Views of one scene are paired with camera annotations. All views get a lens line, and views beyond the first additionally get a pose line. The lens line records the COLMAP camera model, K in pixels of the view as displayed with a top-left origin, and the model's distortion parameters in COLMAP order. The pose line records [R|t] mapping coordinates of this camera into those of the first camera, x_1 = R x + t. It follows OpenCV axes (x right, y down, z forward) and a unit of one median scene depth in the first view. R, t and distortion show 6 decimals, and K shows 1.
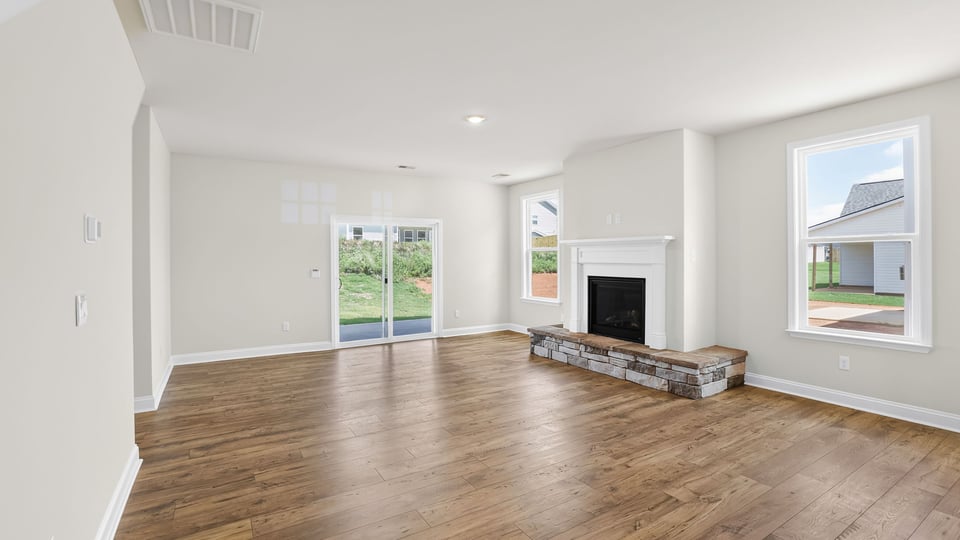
lens RADIAL K [[422.1, 0, 466.2], [0, 422.1, 262.0], [0, 0, 1]] dist [-0.020118, 0.006215]
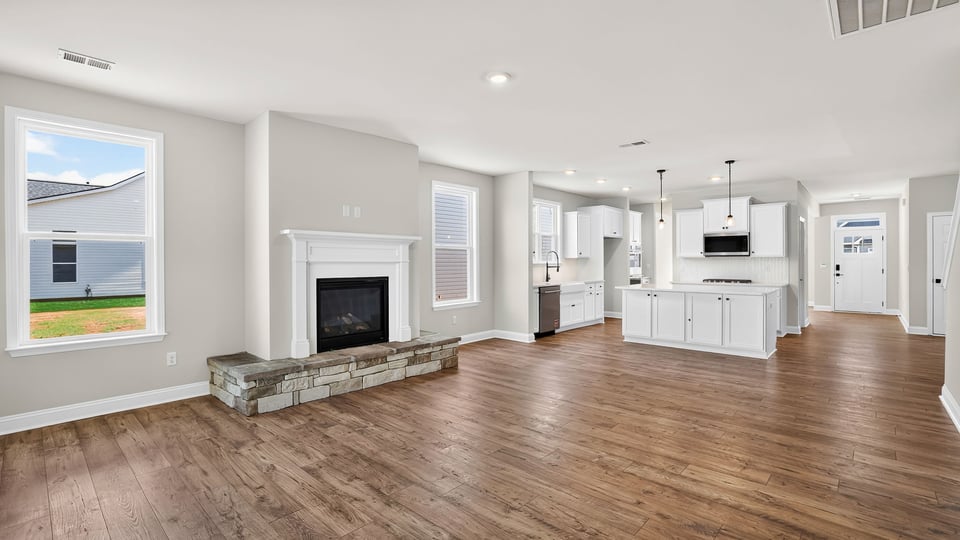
lens RADIAL K [[422.1, 0, 489.2], [0, 422.1, 259.4], [0, 0, 1]] dist [-0.020118, 0.006215]
pose [[-0.282109, 0.013641, 0.959285, -0.612827], [0.008699, 0.999894, -0.011661, 0.010731], [-0.959343, 0.005055, -0.282198, 1.039625]]
